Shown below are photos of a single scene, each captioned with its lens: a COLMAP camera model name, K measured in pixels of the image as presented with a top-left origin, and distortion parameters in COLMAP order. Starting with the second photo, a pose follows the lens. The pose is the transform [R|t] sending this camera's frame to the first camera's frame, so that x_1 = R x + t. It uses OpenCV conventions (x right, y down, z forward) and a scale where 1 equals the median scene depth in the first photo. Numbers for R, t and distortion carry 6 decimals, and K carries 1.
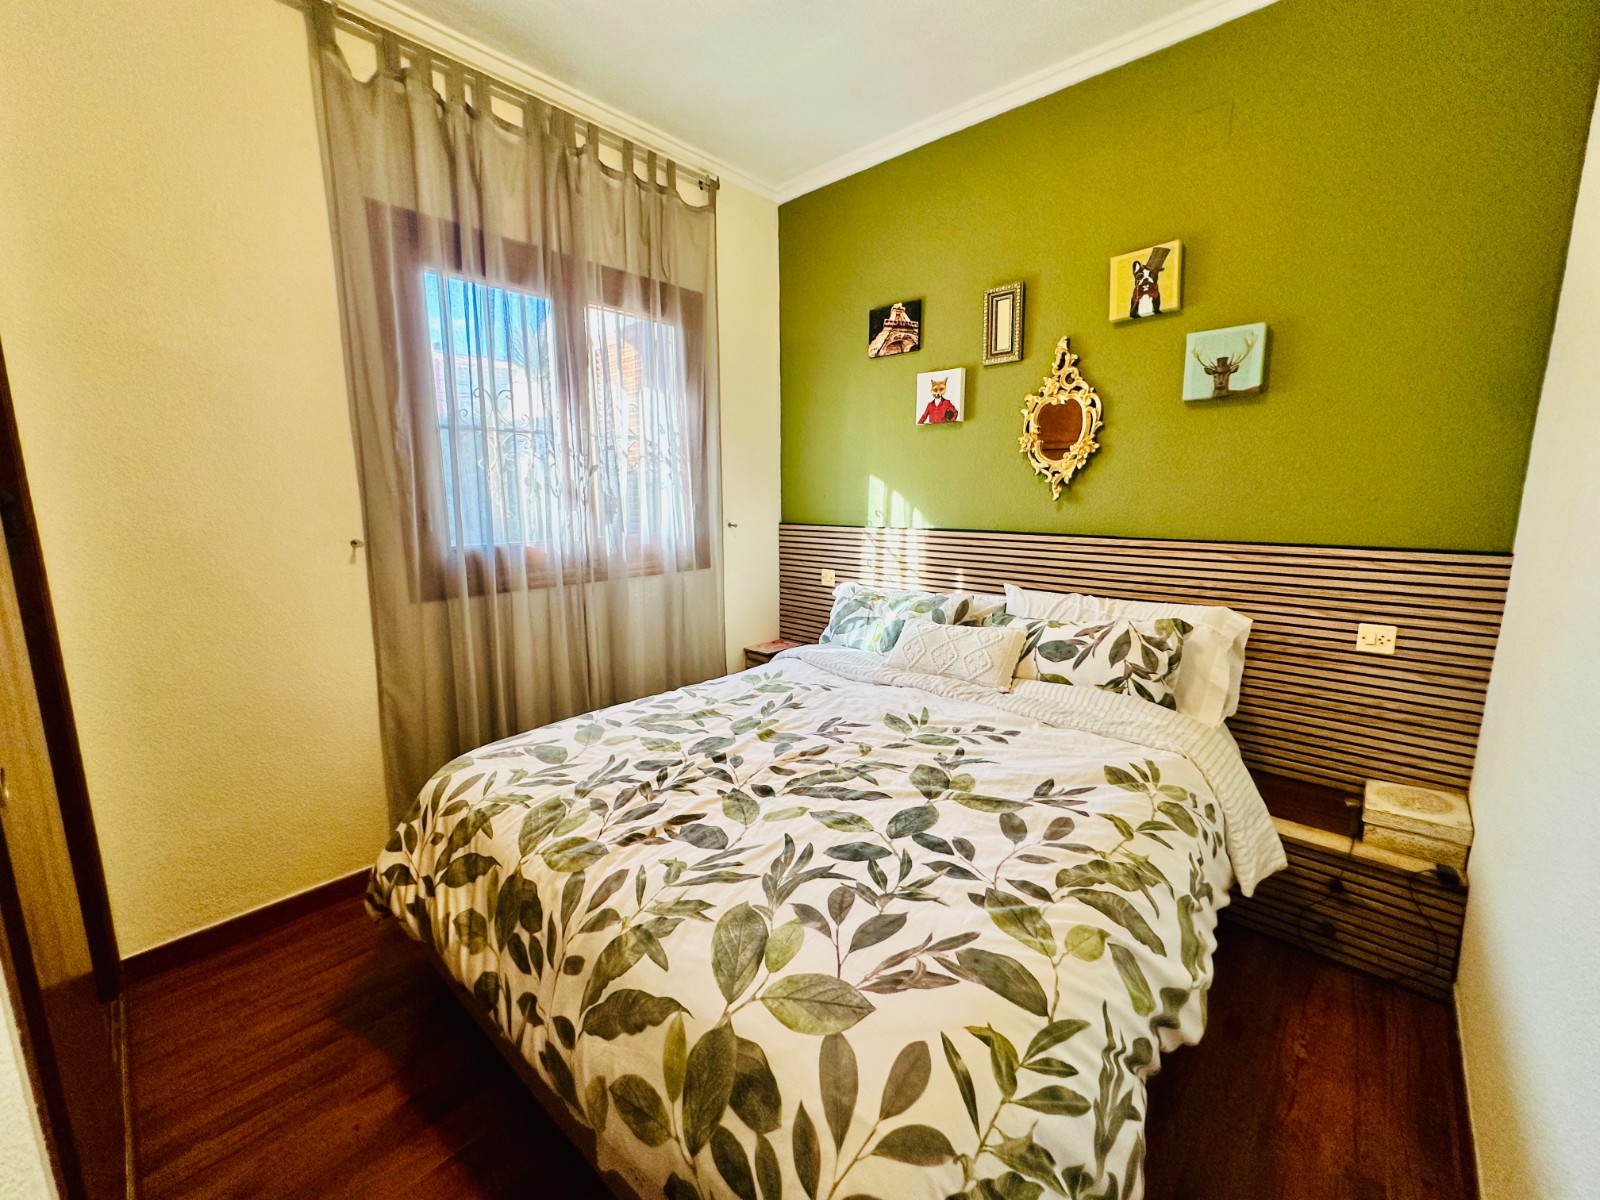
lens RADIAL K [[638.3, 0, 797.5], [0, 638.3, 600.5], [0, 0, 1]] dist [-0.005659, 0.001448]
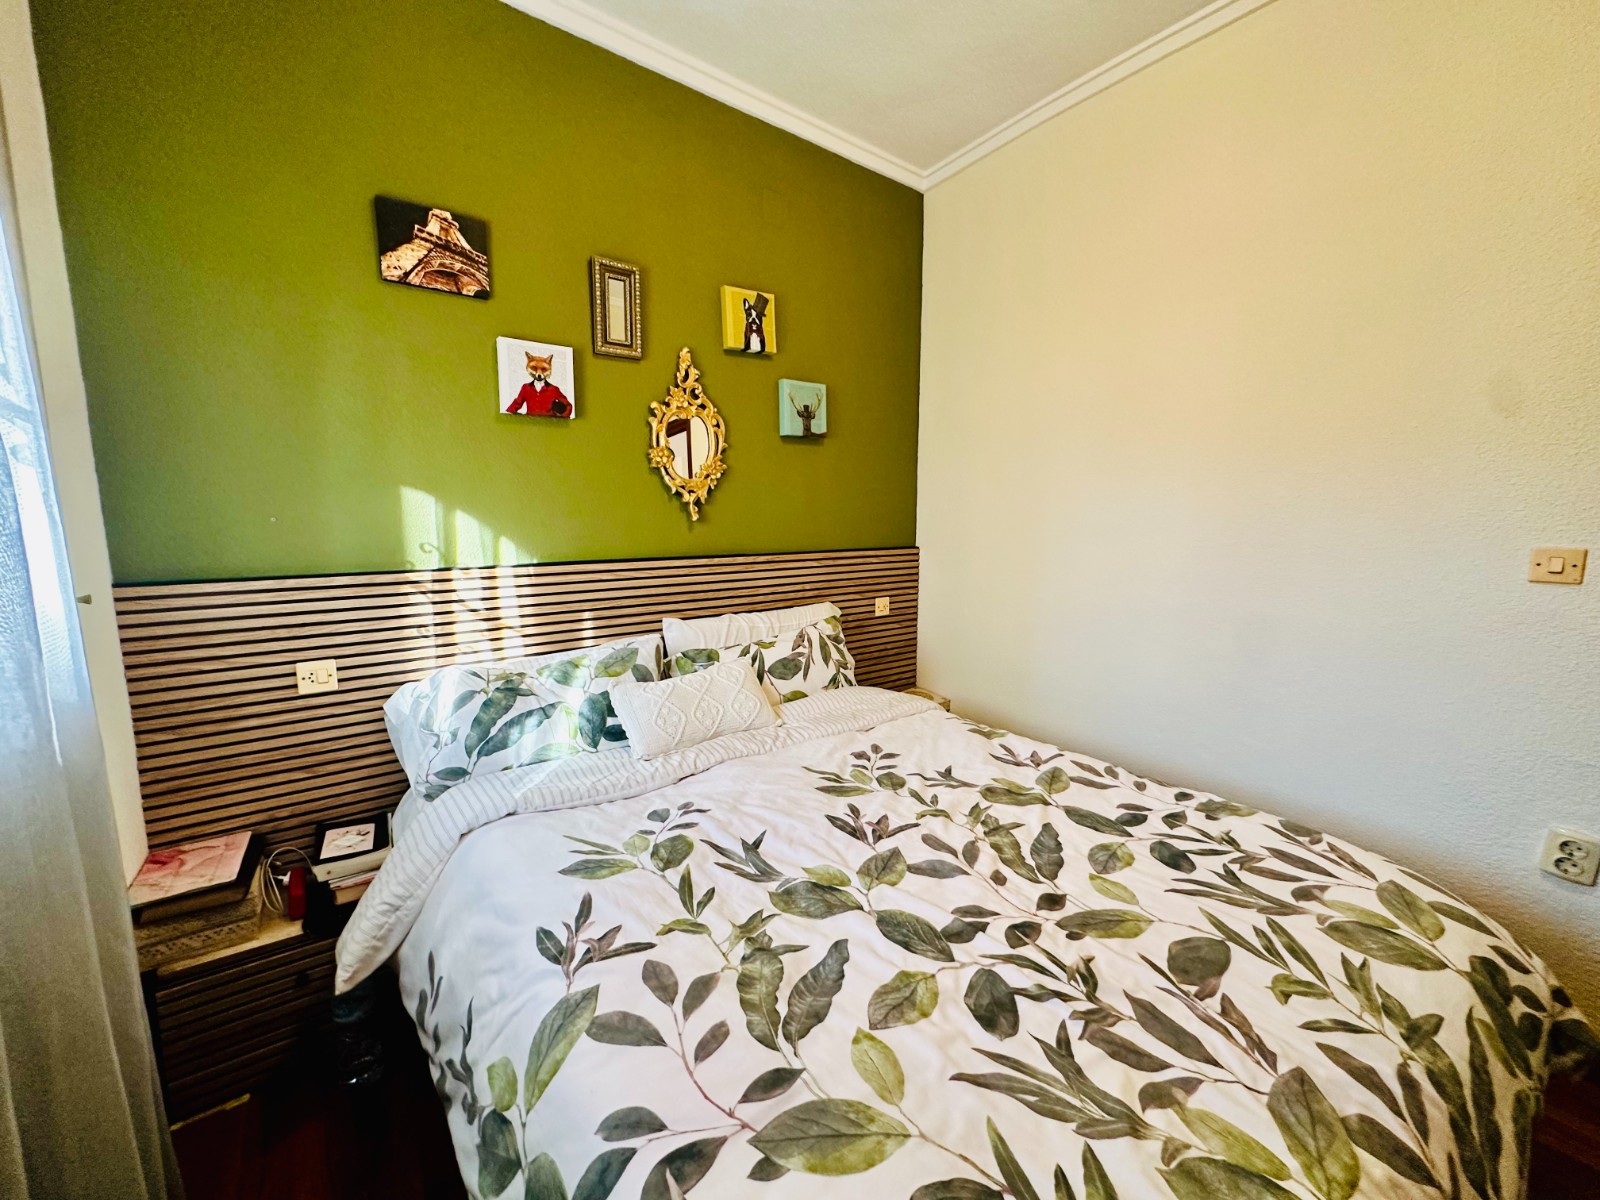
lens RADIAL K [[638.3, 0, 798.2], [0, 638.3, 600.3], [0, 0, 1]] dist [-0.005659, 0.001448]
pose [[0.182205, -0.130814, 0.974520, -0.579601], [0.163781, 0.981302, 0.101102, -0.130833], [-0.969524, 0.141187, 0.200223, 0.789387]]
